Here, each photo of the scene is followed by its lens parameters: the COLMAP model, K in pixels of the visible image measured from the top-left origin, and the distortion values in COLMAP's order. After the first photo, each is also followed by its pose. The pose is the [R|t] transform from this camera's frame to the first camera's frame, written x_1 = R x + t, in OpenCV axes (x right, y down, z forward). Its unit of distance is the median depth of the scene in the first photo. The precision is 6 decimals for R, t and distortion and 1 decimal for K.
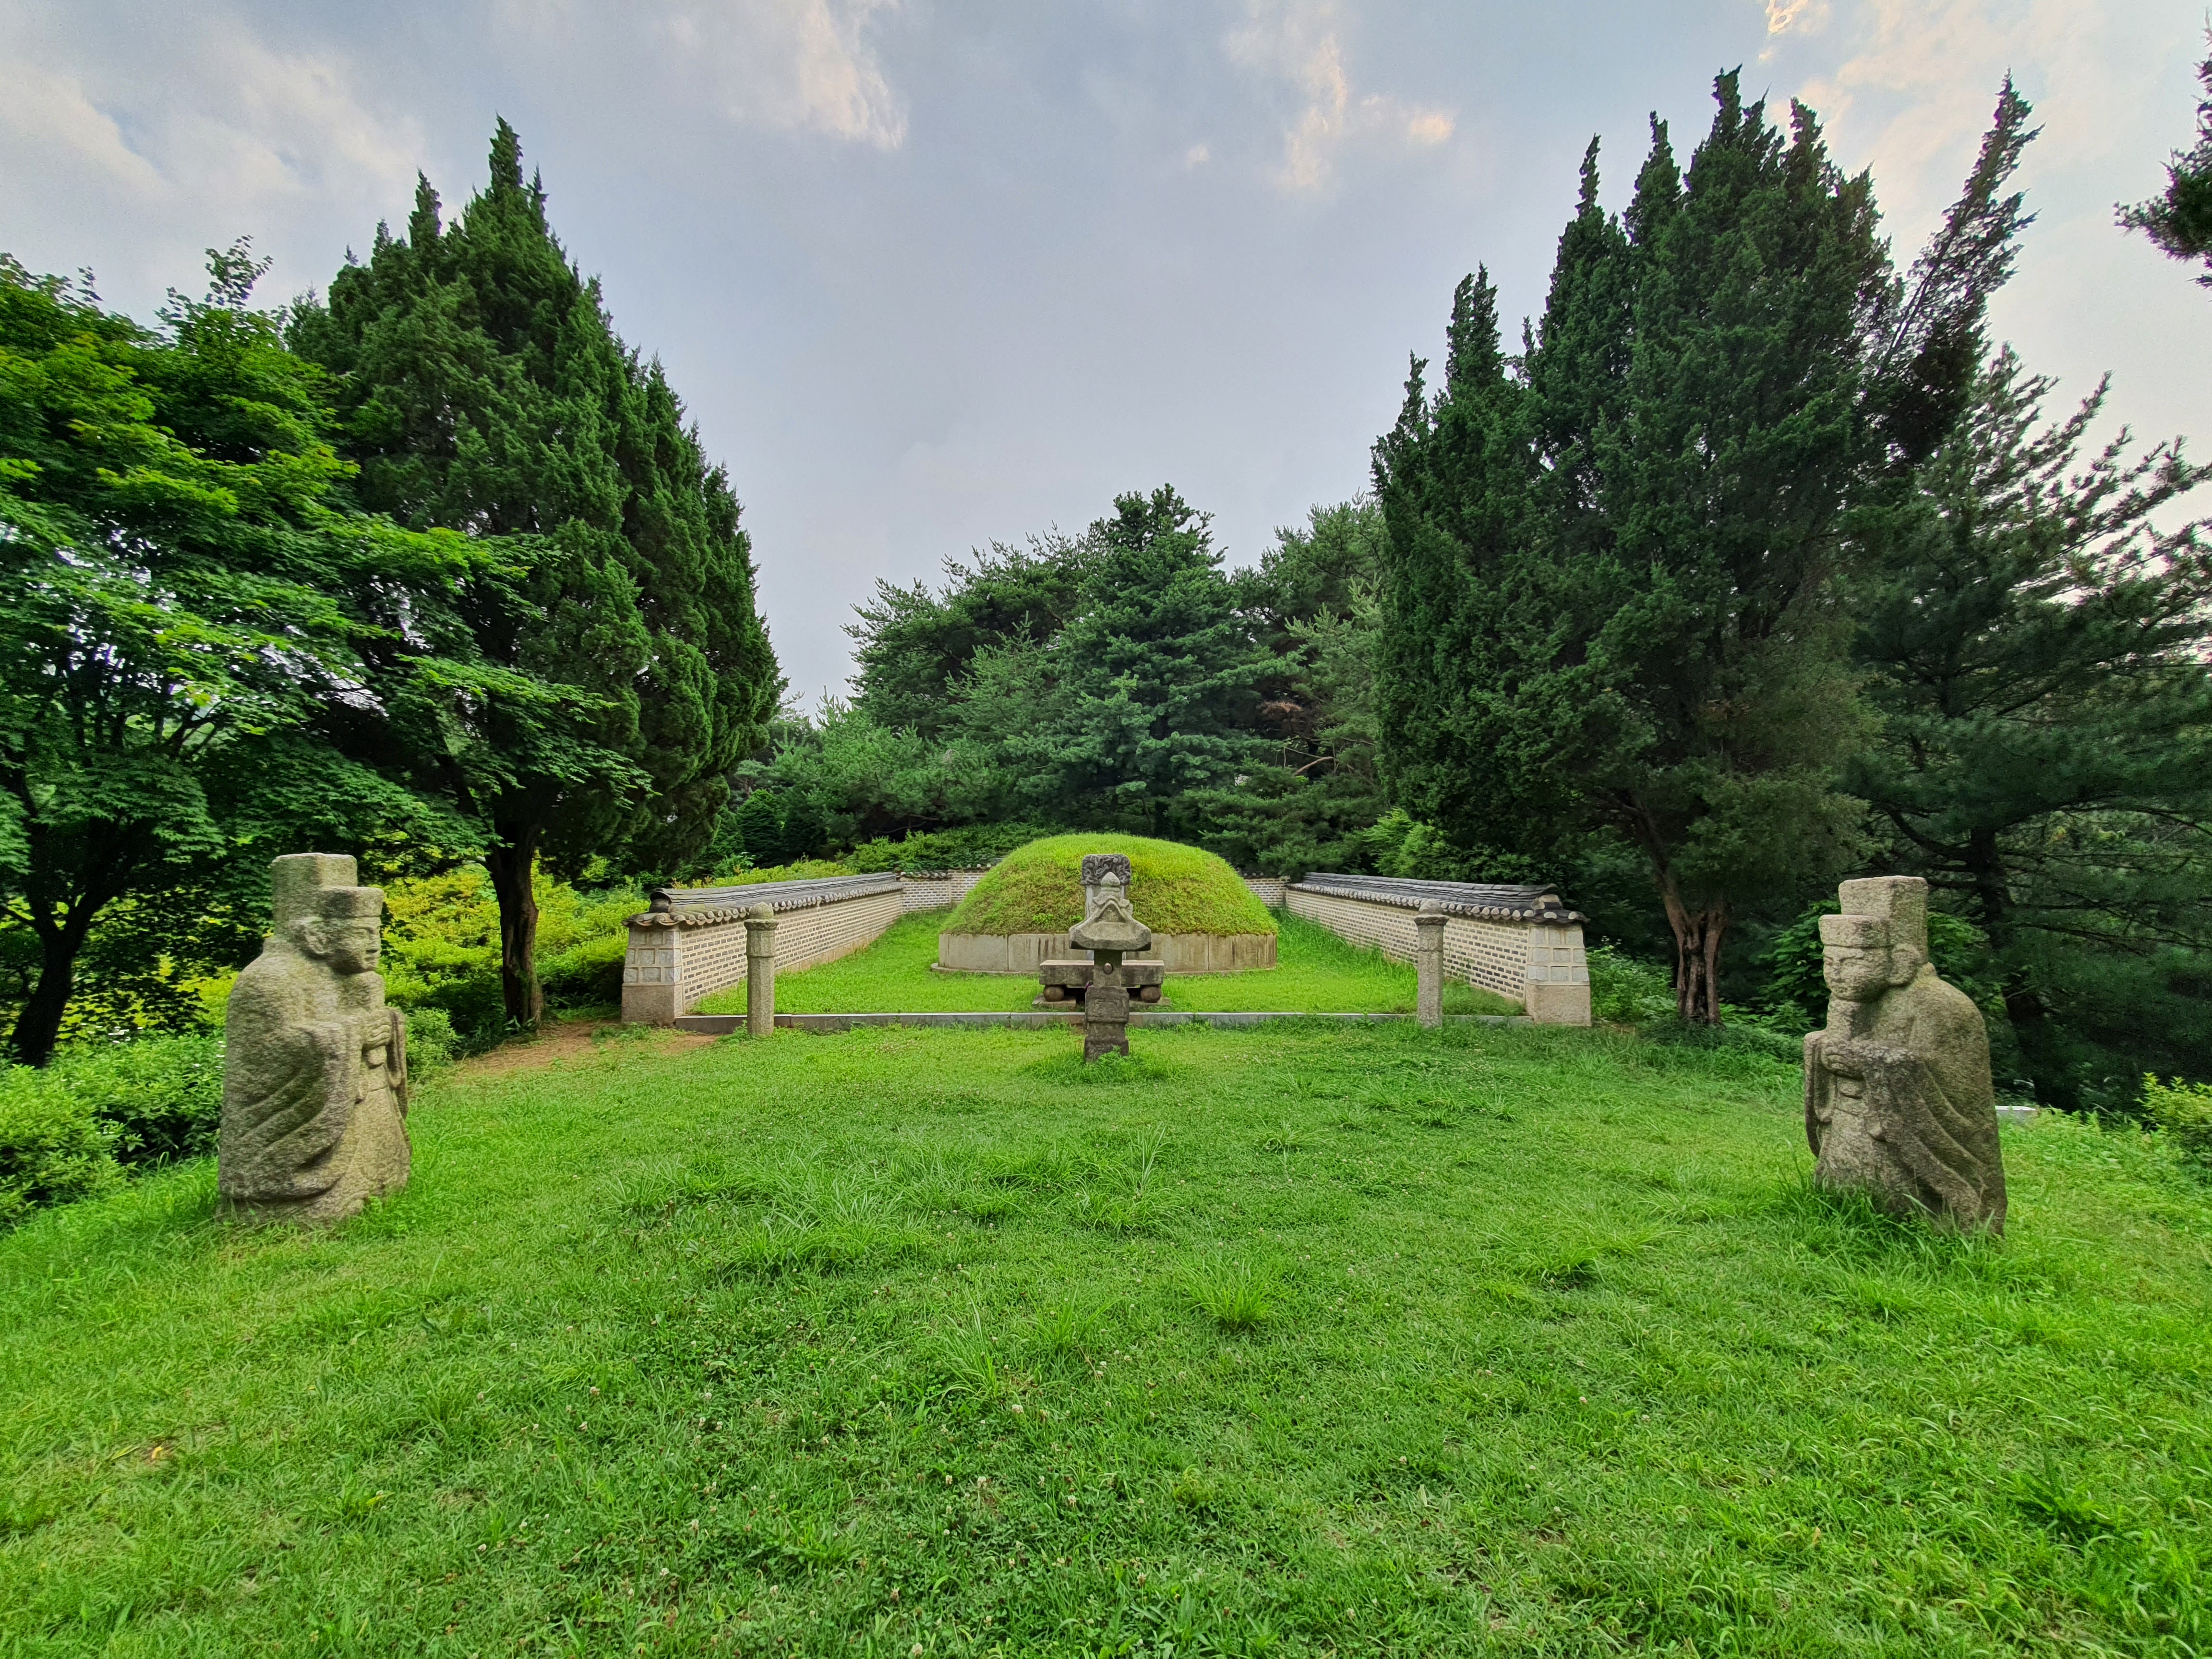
lens RADIAL K [[888.4, 0, 1106.7], [0, 888.4, 852.5], [0, 0, 1]] dist [0.026911, -0.012592]
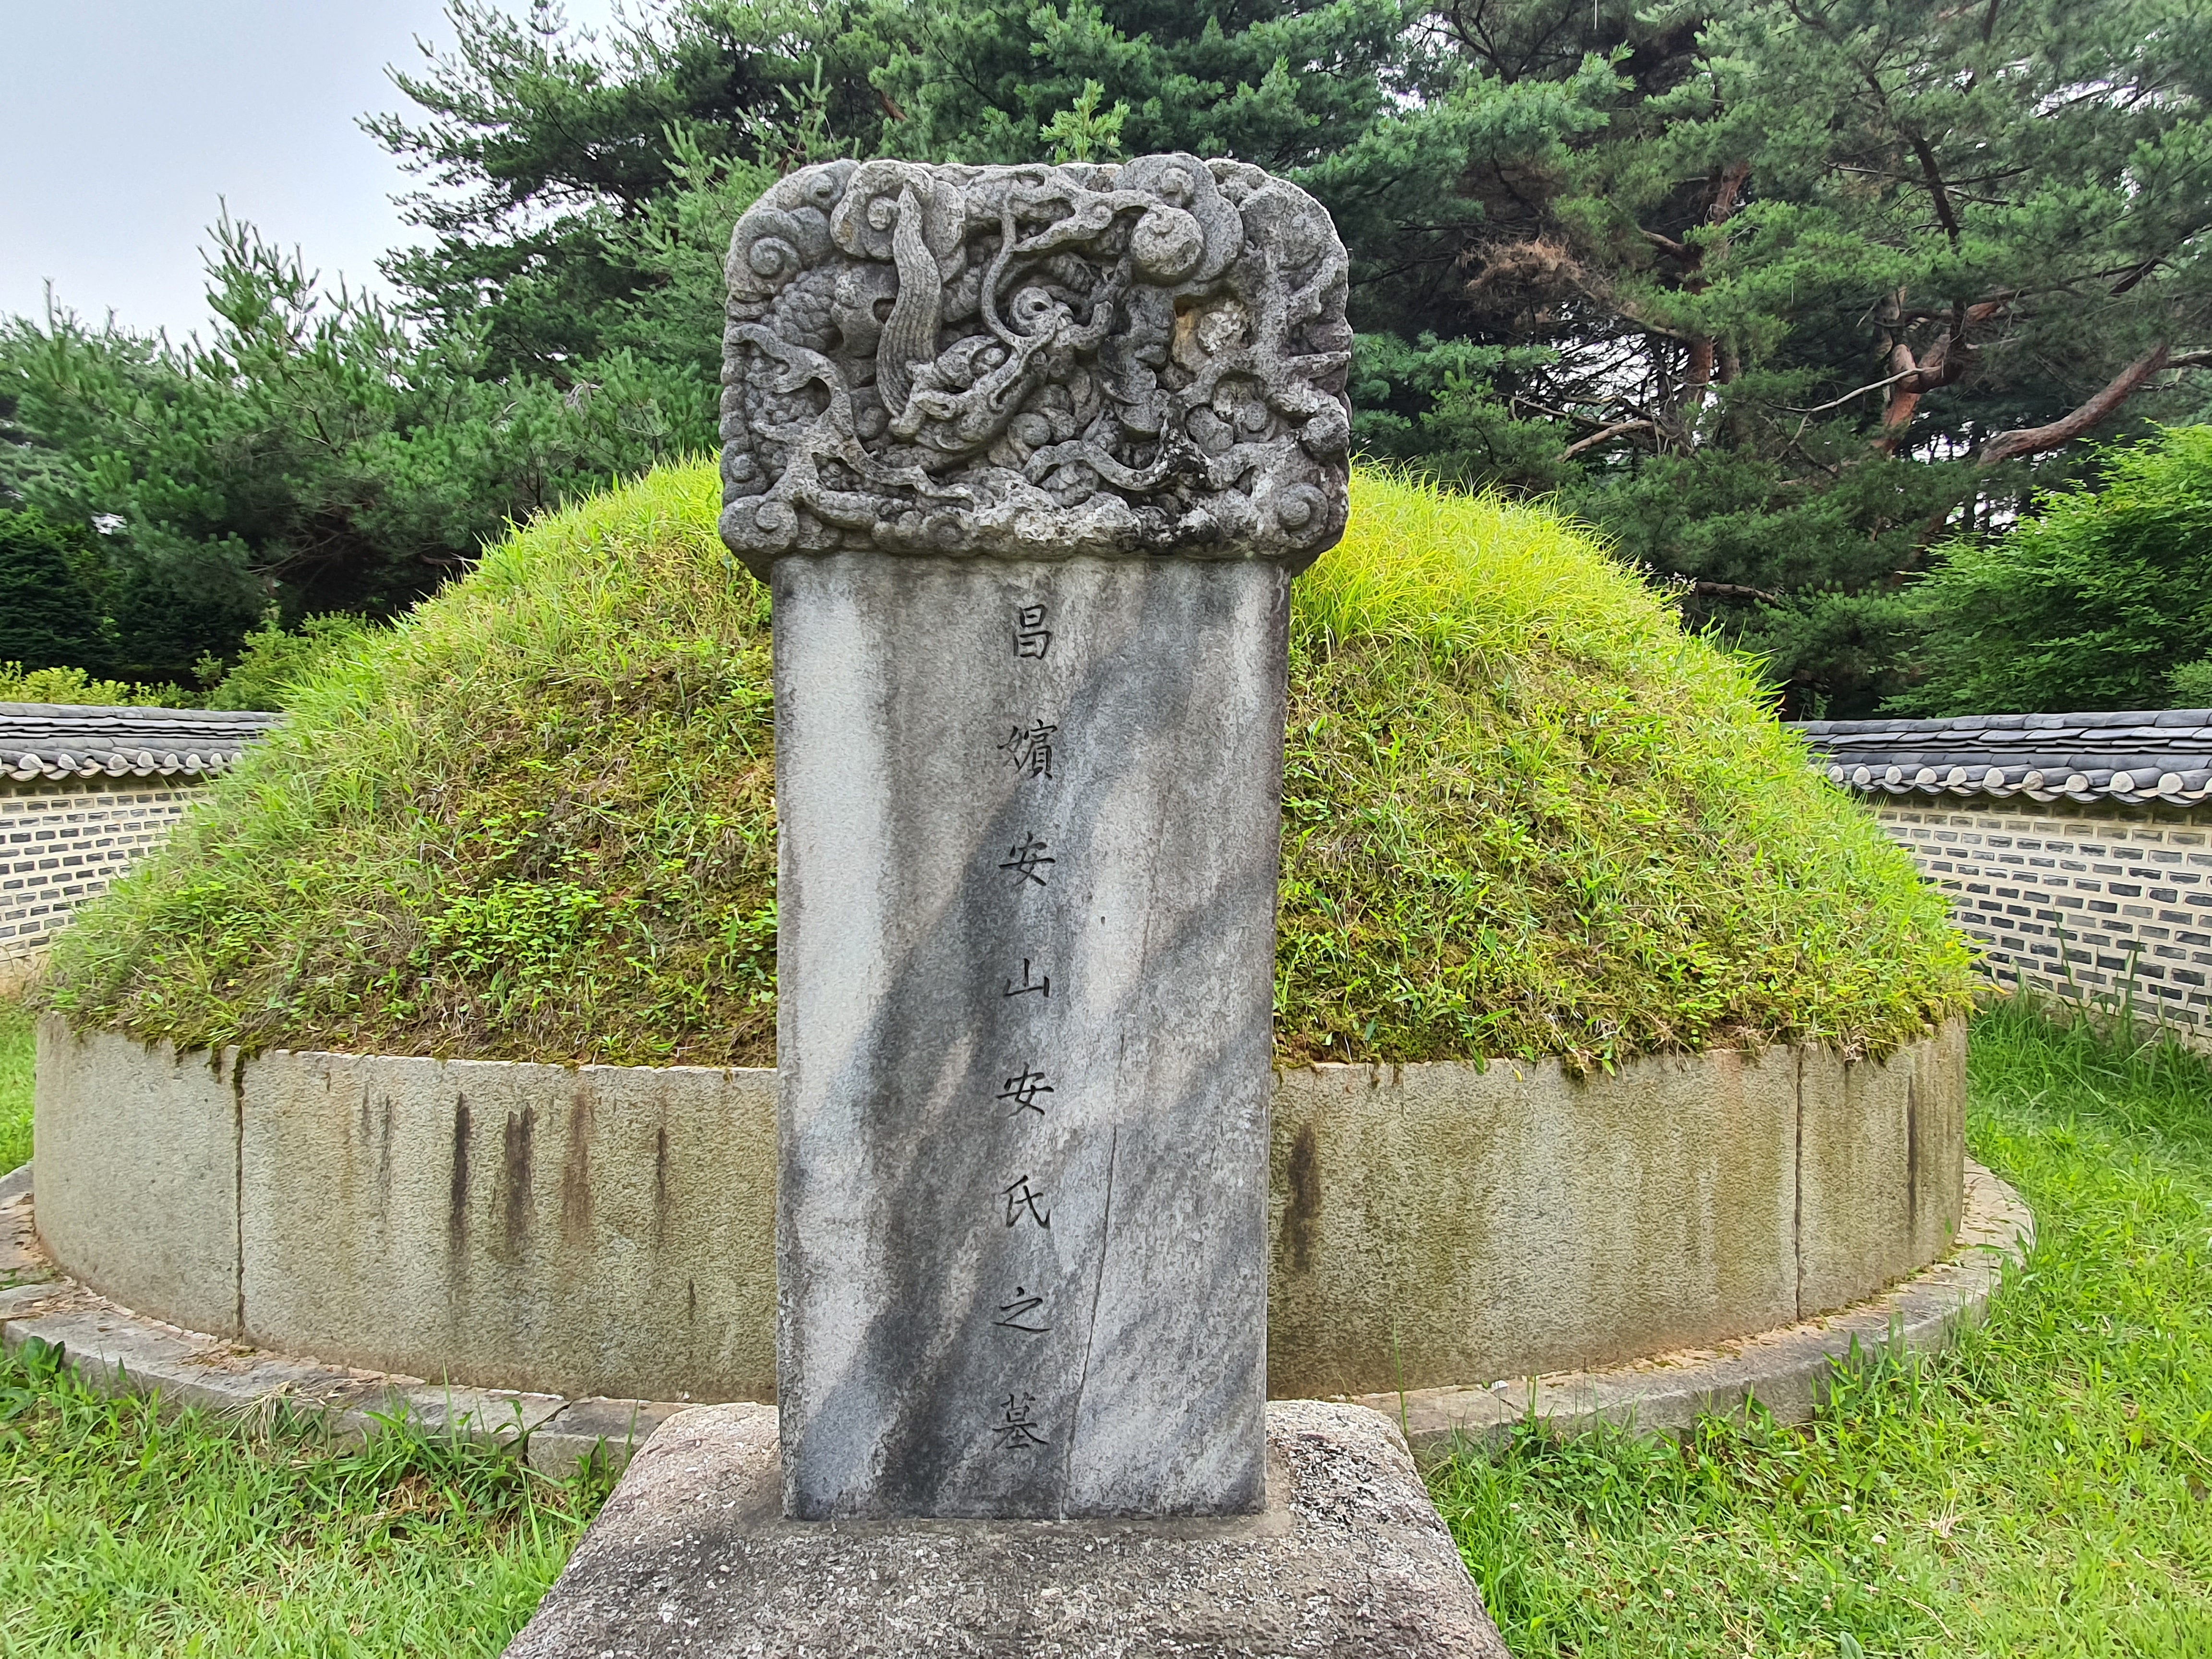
lens RADIAL K [[1443.3, 0, 1102.5], [0, 1443.3, 860.8], [0, 0, 1]] dist [-0.004905, -0.001671]
pose [[0.998469, 0.005780, 0.055005, -0.000961], [-0.010194, 0.996718, 0.080305, 0.027537], [-0.054360, -0.080742, 0.995252, 0.453051]]
